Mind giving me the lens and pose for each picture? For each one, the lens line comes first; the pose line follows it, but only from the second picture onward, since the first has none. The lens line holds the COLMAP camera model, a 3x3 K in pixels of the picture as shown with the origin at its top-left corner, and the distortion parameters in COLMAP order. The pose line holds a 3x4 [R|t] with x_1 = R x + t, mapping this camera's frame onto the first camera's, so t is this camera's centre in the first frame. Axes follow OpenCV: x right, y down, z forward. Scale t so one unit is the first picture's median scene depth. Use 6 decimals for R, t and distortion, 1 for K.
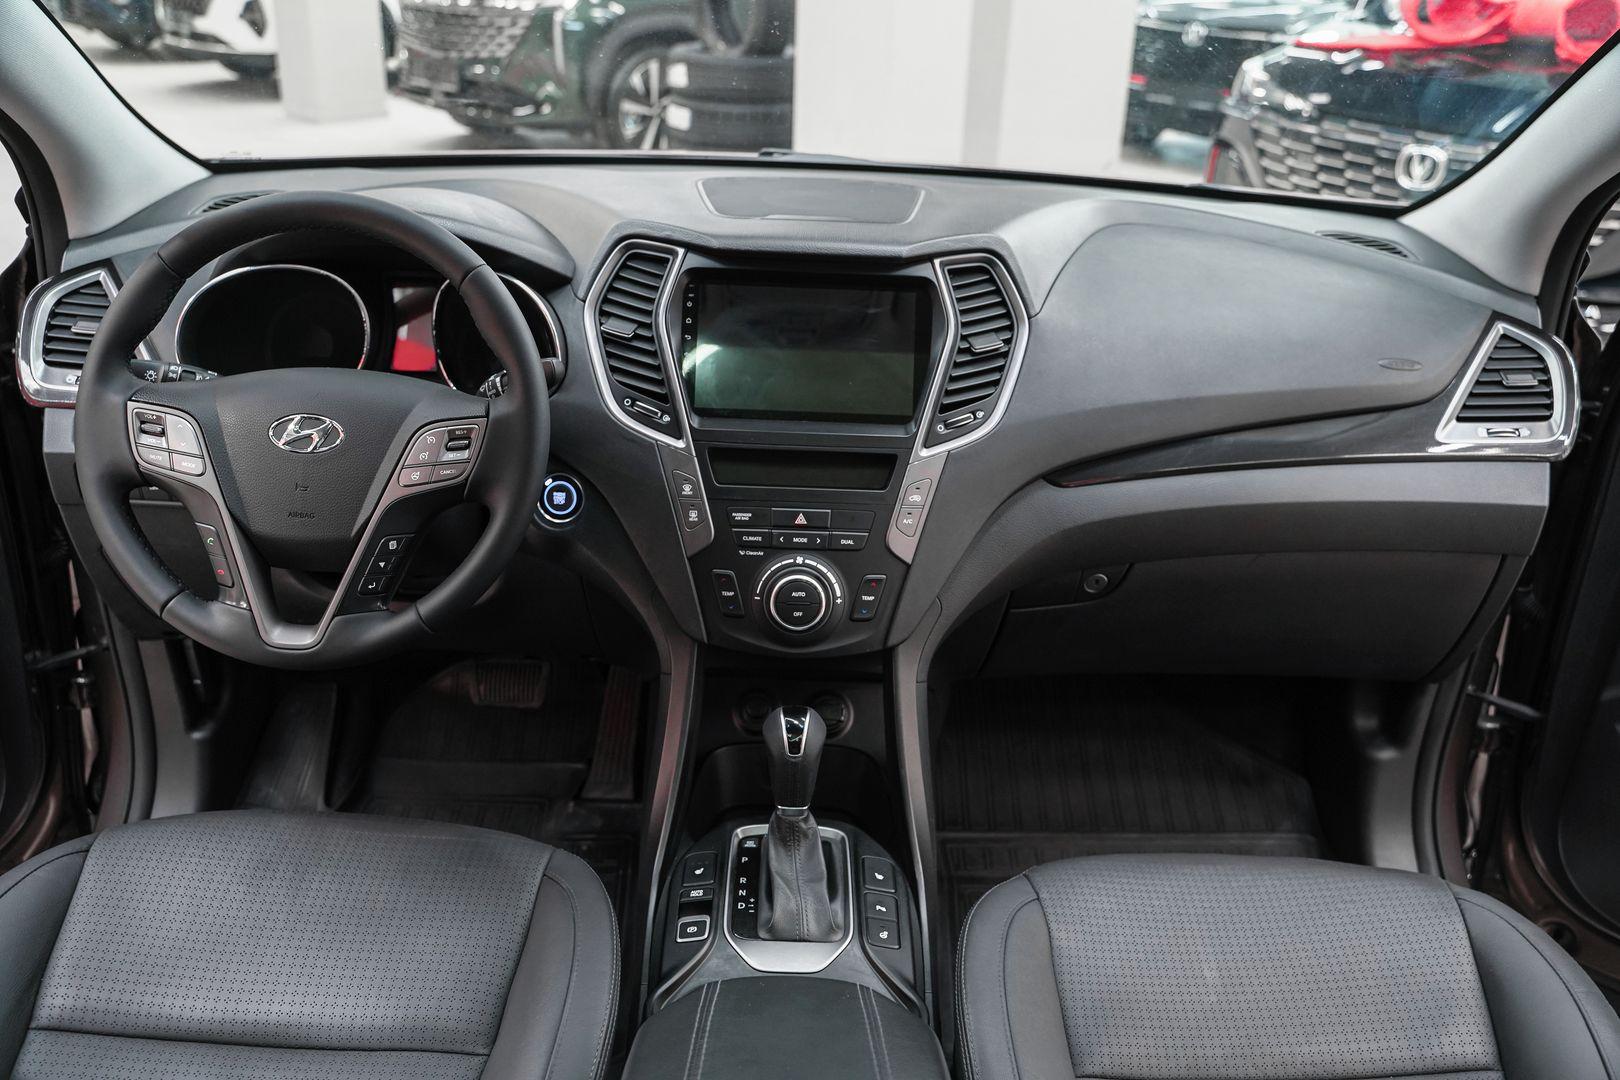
lens RADIAL K [[1301.5, 0, 810.0], [0, 1301.5, 540.0], [0, 0, 1]] dist [-0.126127, 0.099264]
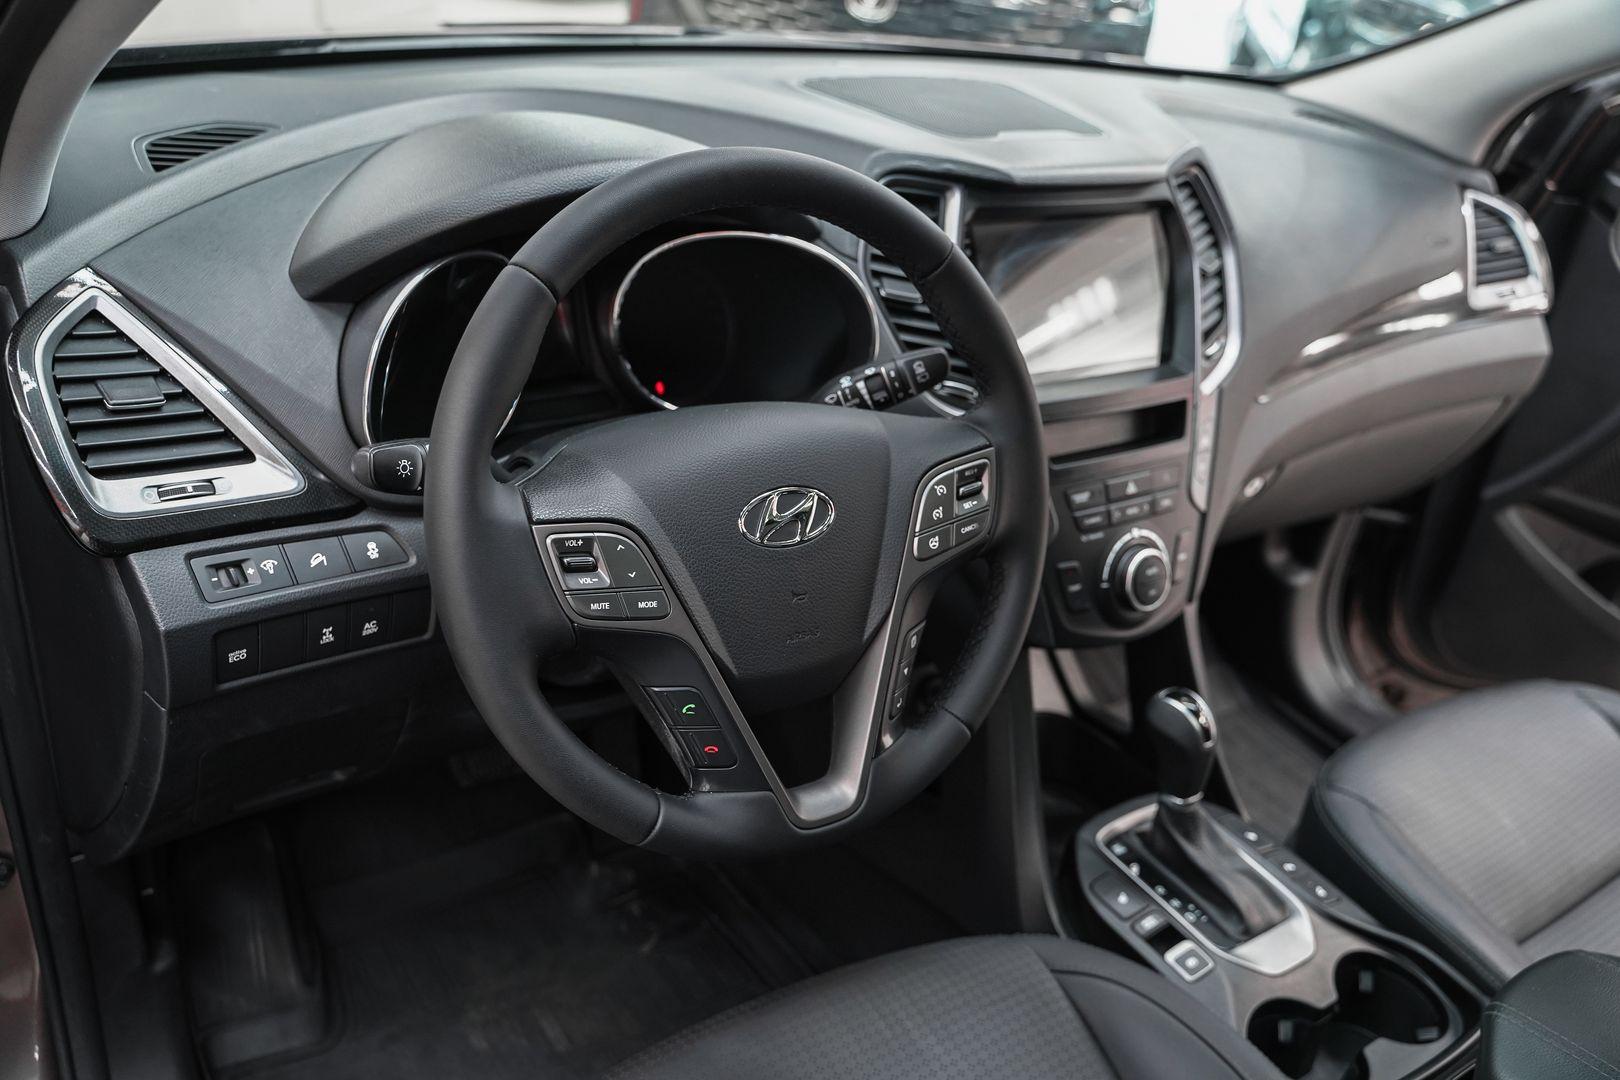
lens RADIAL K [[1329.1, 0, 810.0], [0, 1329.1, 540.0], [0, 0, 1]] dist [-0.100873, 0.059502]
pose [[0.823510, -0.216839, 0.524225, -0.650382], [0.150939, 0.974509, 0.165982, -0.159750], [-0.546853, -0.057562, 0.835247, 0.354910]]
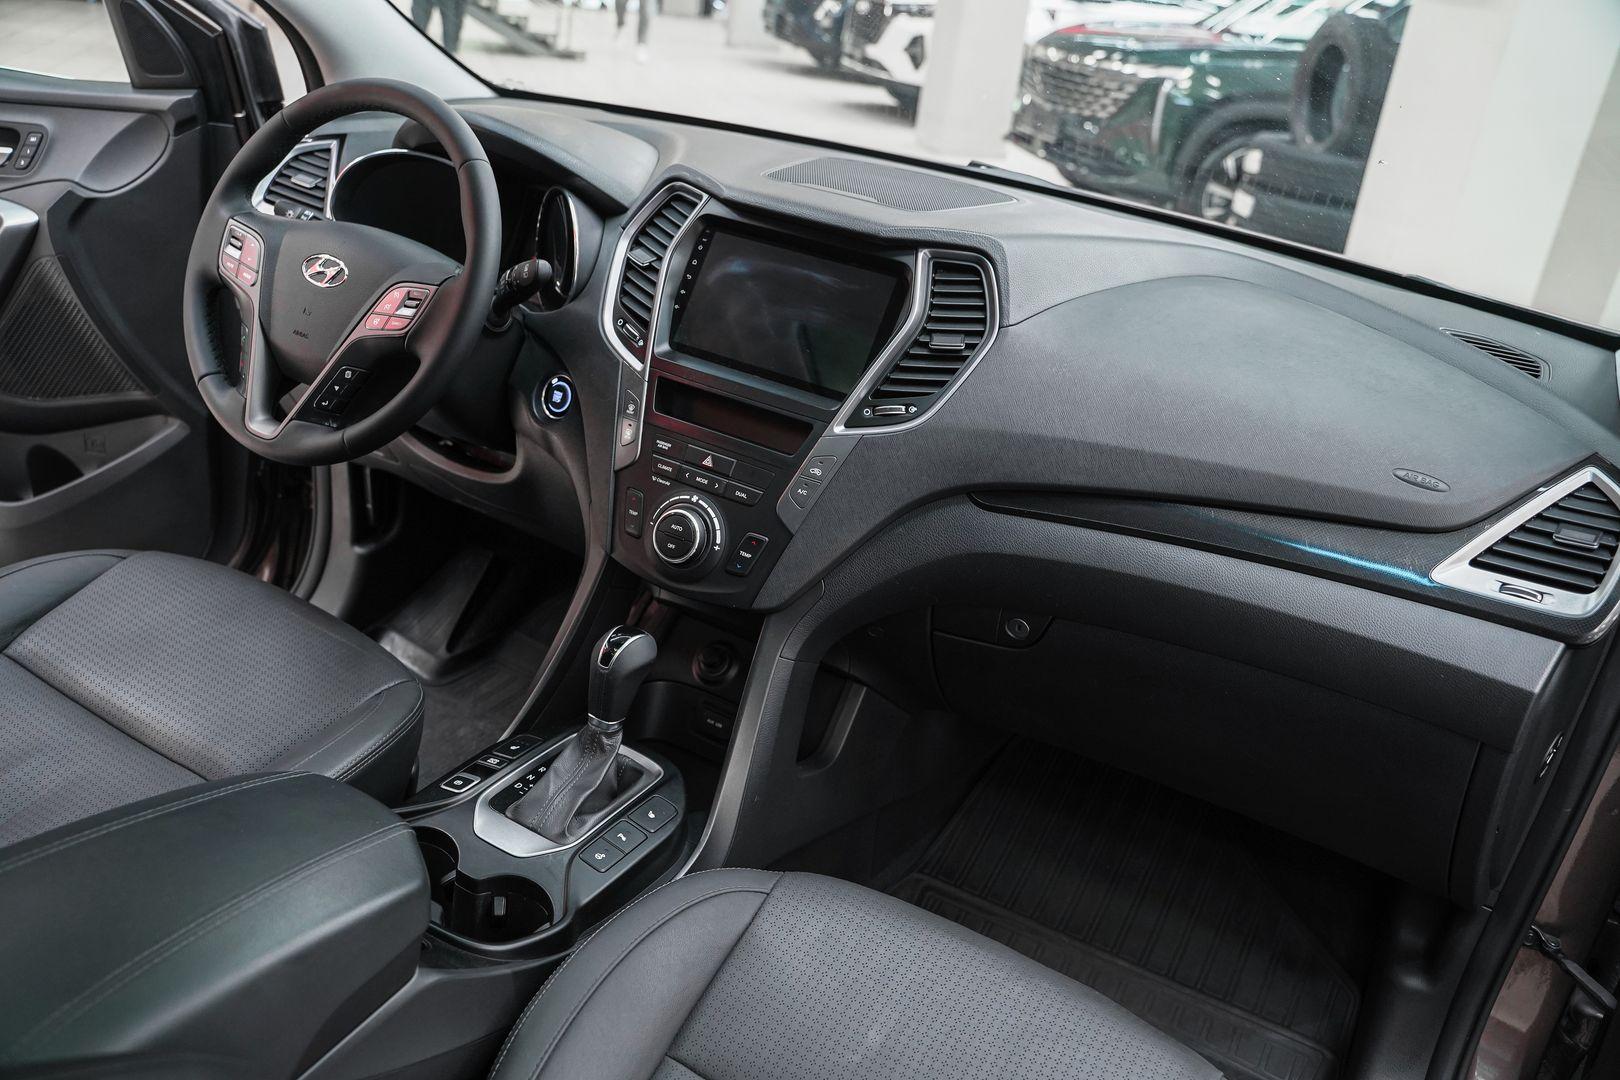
lens RADIAL K [[1301.5, 0, 810.0], [0, 1301.5, 540.0], [0, 0, 1]] dist [-0.126127, 0.099264]
pose [[0.865090, 0.275332, -0.419300, 0.496774], [-0.298296, 0.954407, 0.011271, 0.007635], [0.403286, 0.115326, 0.907778, 0.104835]]
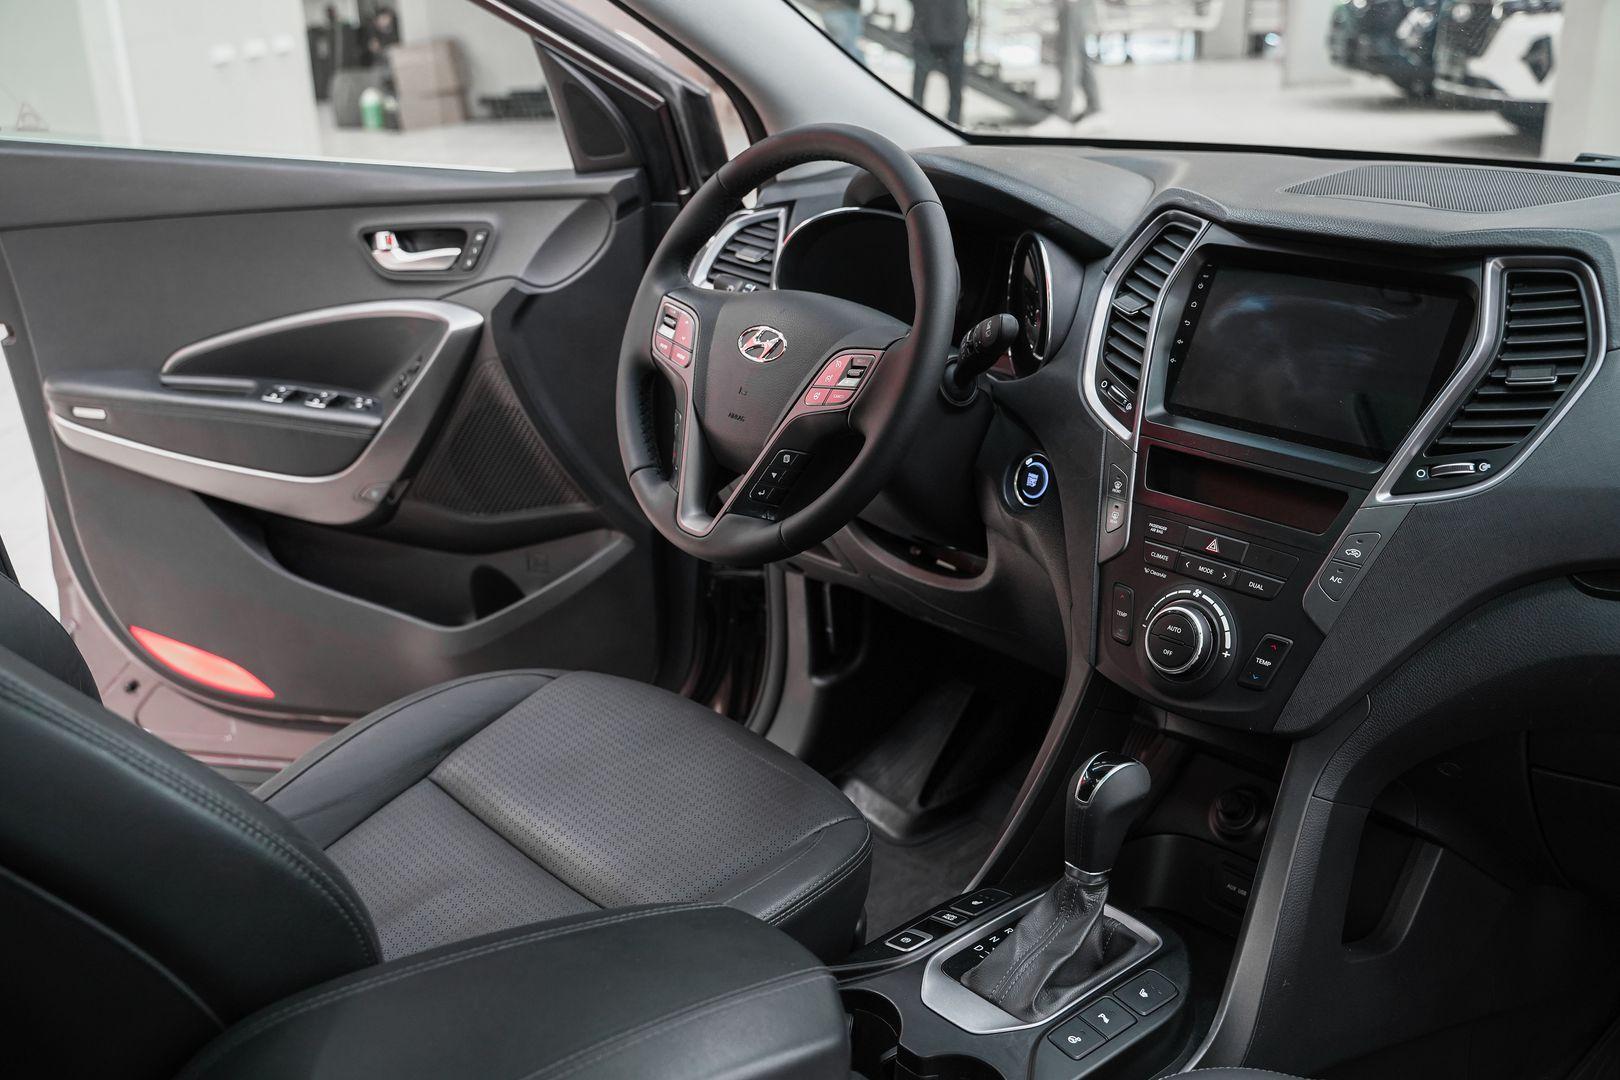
lens RADIAL K [[1594.3, 0, 803.0], [0, 1594.3, 540.2], [0, 0, 1]] dist [-0.066201, 0.093962]
pose [[0.652657, 0.203698, -0.729757, 0.537794], [-0.279527, 0.959970, 0.017963, 0.033914], [0.704204, 0.192263, 0.683471, 0.132066]]
